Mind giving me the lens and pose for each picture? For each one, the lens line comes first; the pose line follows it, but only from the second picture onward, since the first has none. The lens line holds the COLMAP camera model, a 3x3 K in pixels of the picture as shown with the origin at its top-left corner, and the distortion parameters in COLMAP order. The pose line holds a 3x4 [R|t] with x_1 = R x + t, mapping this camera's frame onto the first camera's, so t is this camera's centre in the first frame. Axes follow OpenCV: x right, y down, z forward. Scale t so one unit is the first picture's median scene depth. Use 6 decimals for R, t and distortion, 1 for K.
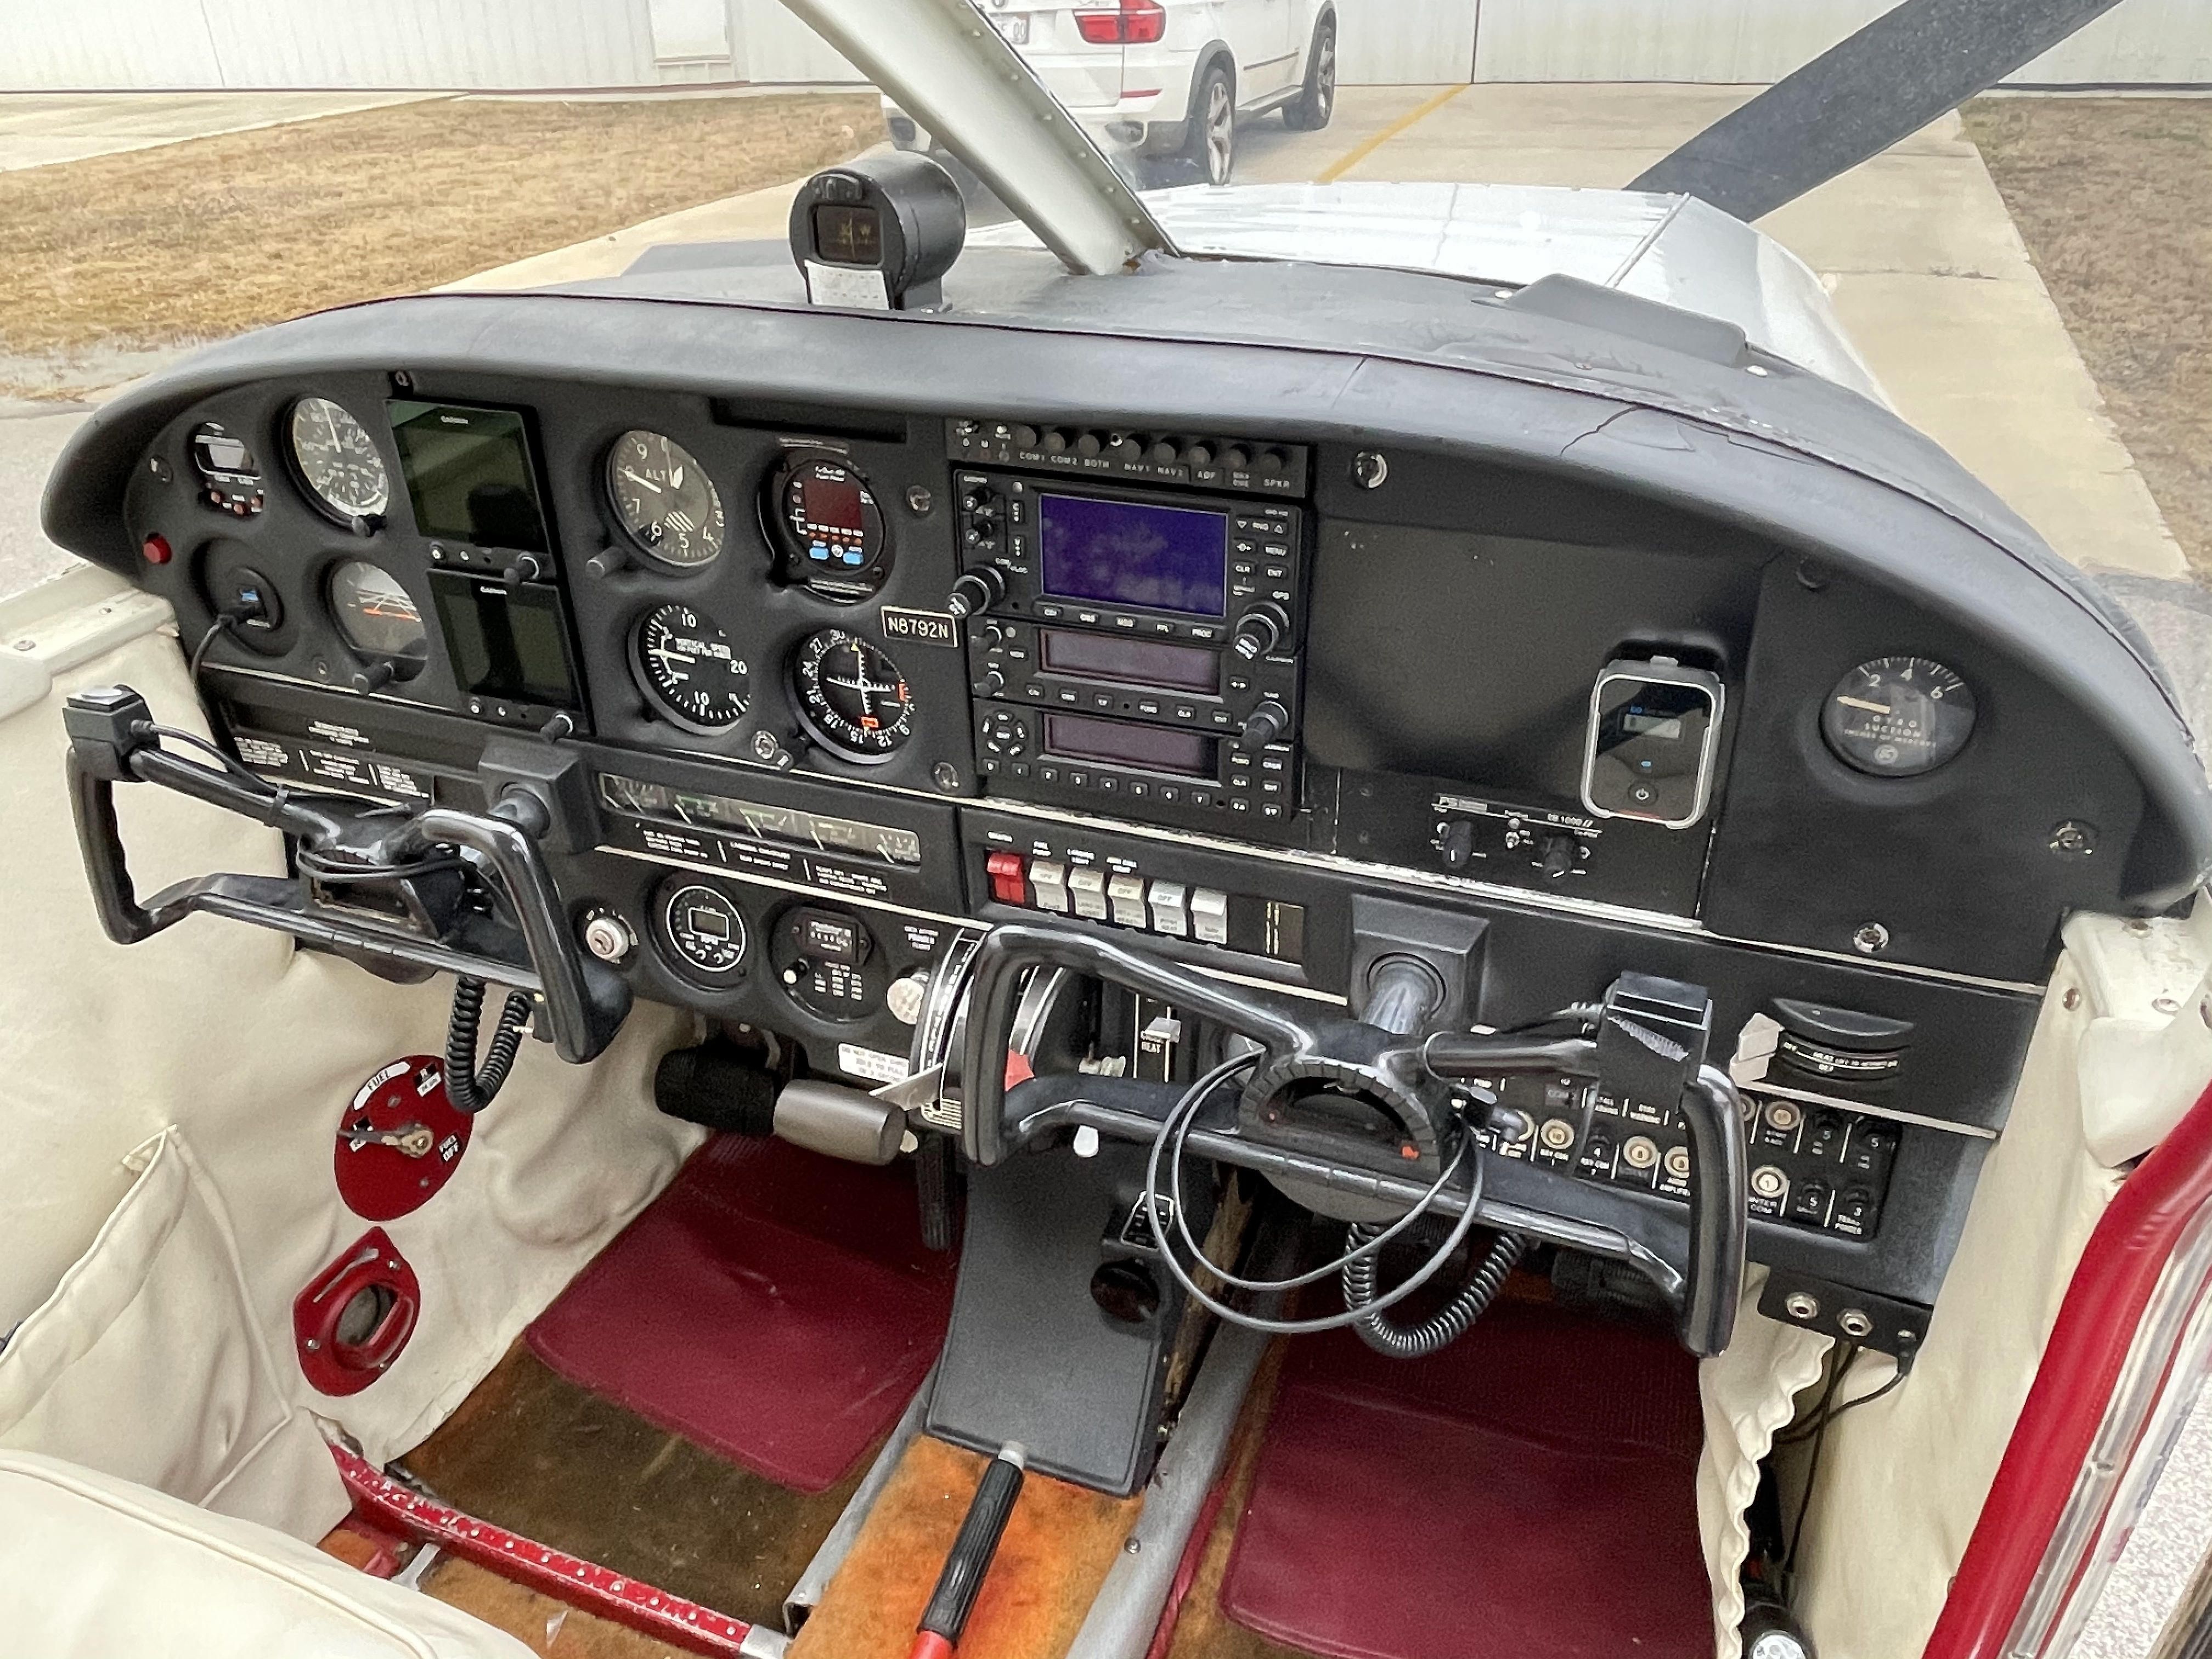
lens RADIAL K [[1641.8, 0, 1100.9], [0, 1641.8, 818.5], [0, 0, 1]] dist [-0.003429, -0.001812]
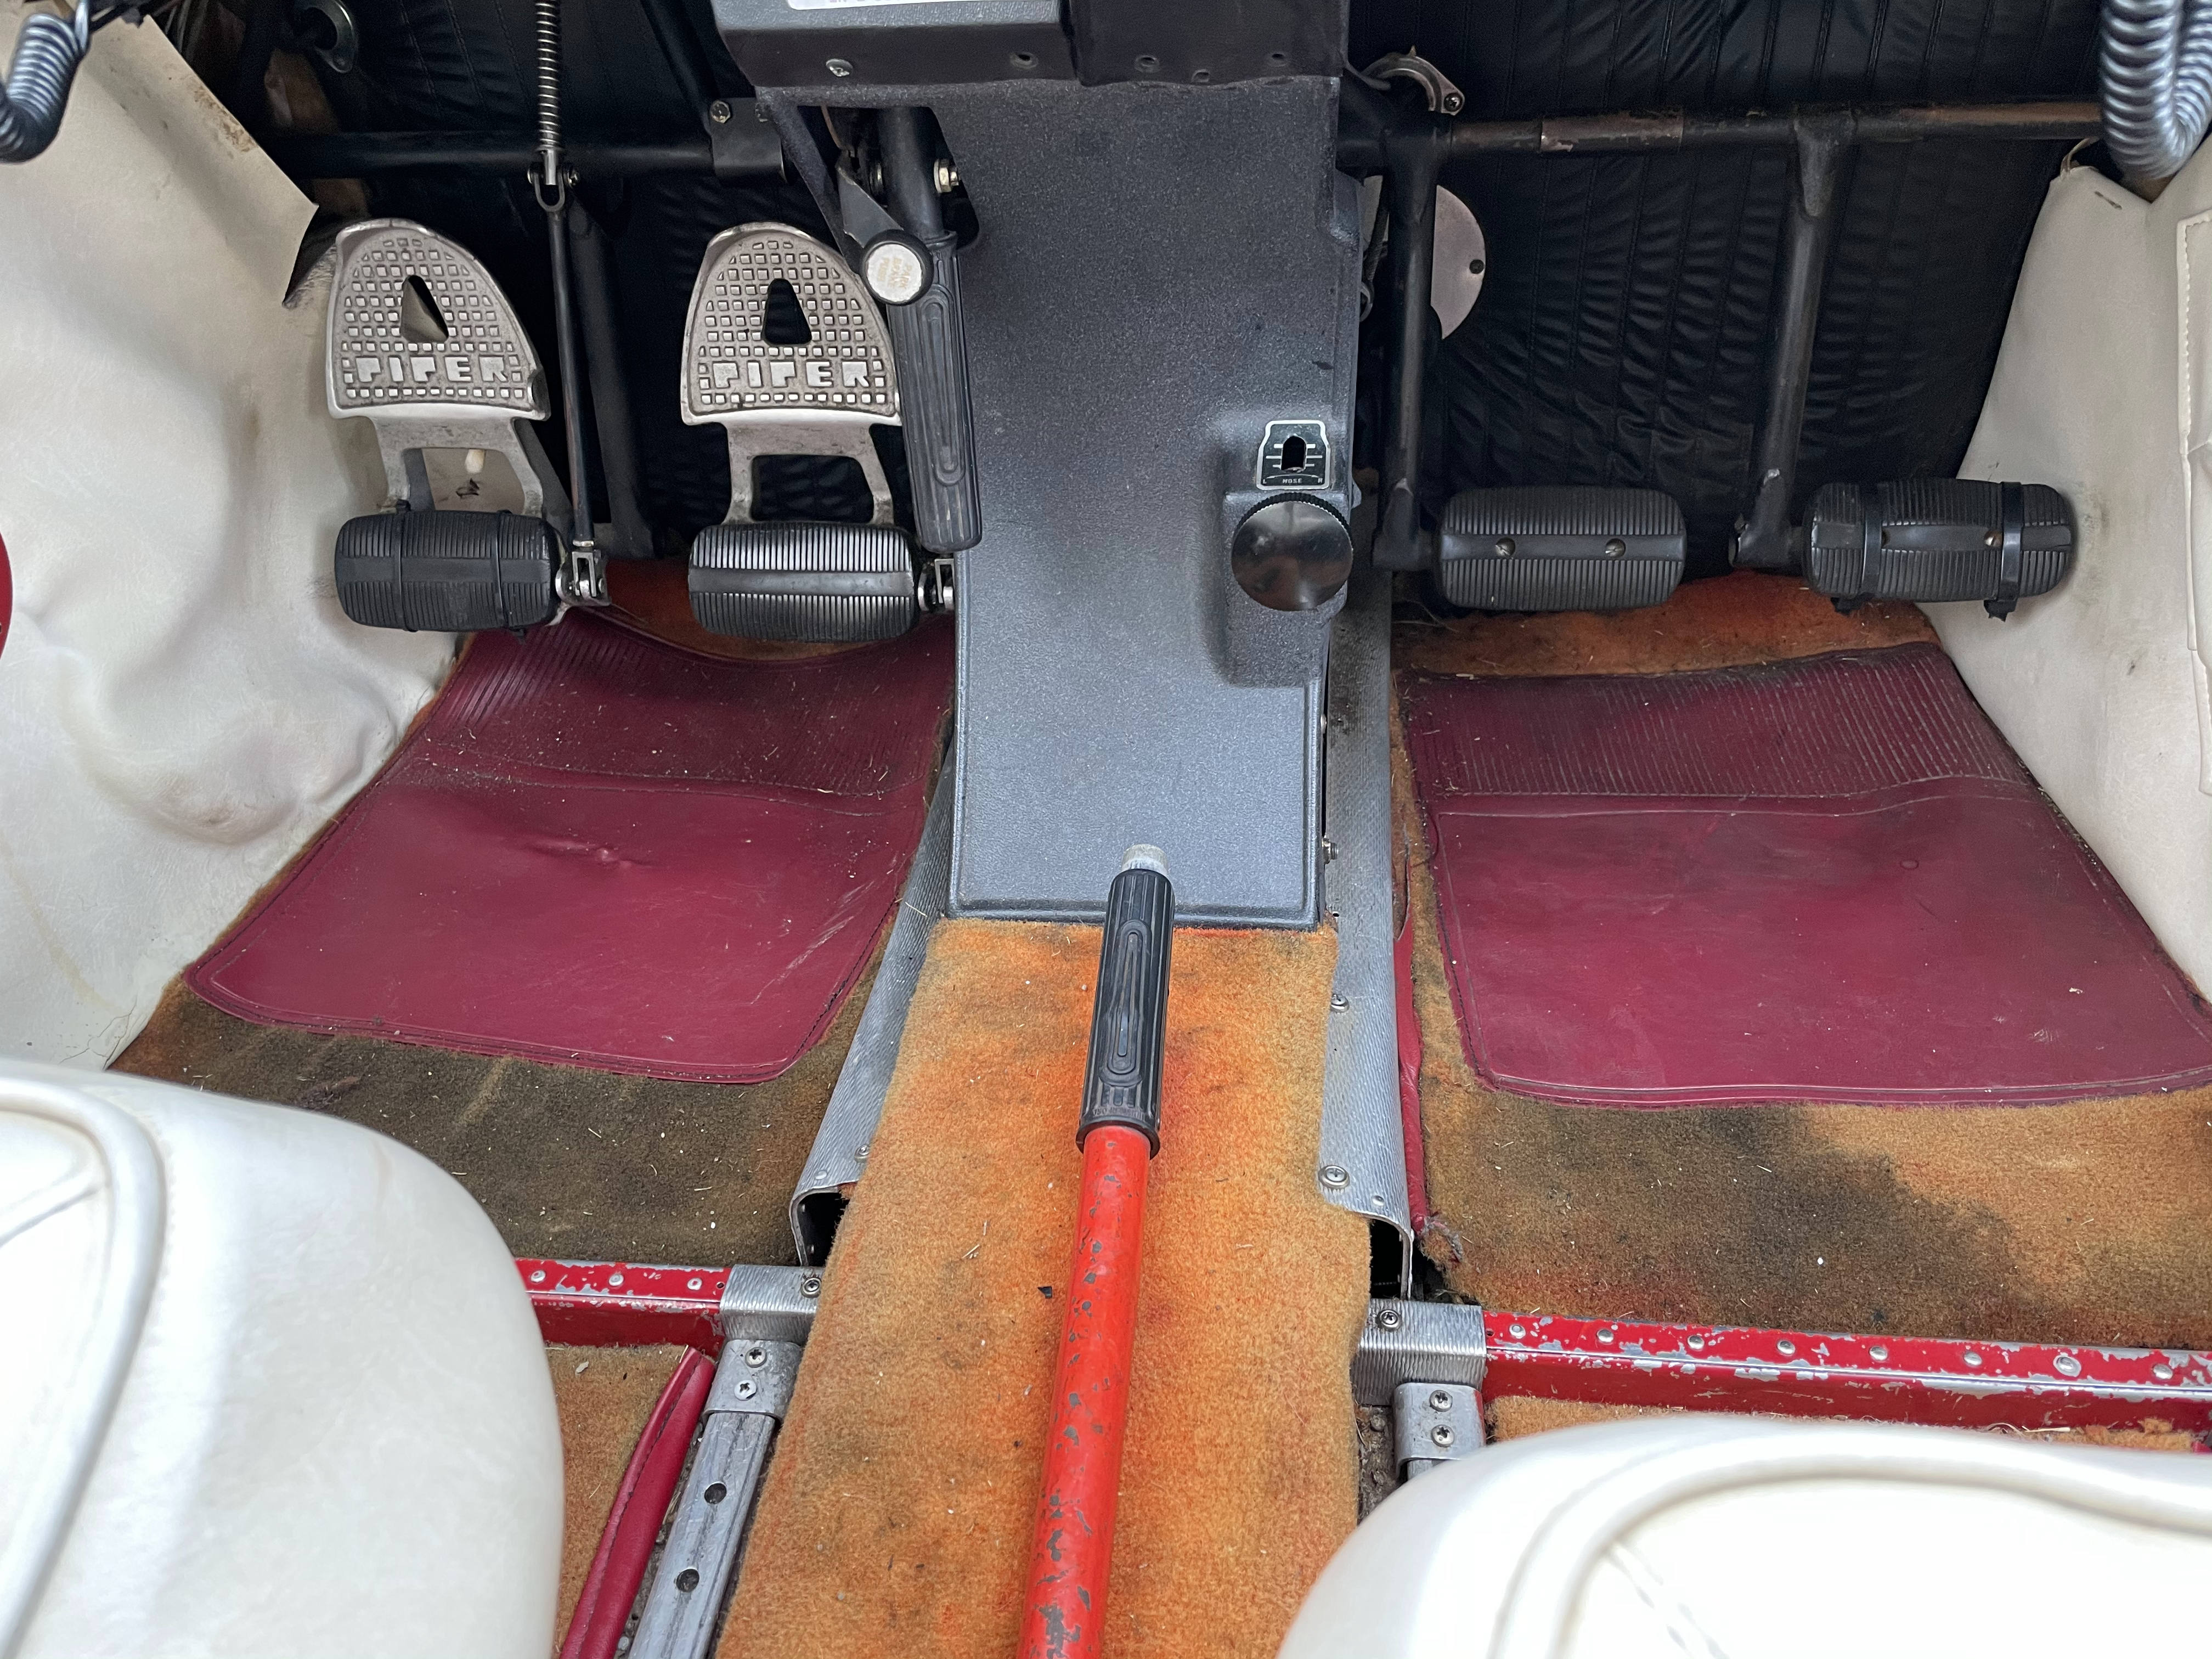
lens RADIAL K [[1678.8, 0, 1110.0], [0, 1678.8, 820.9], [0, 0, 1]] dist [0.080821, -0.111499]
pose [[0.962922, -0.167009, 0.211873, -0.163078], [0.153054, 0.984913, 0.080754, 0.276439], [-0.222163, -0.045332, 0.973955, 0.361088]]
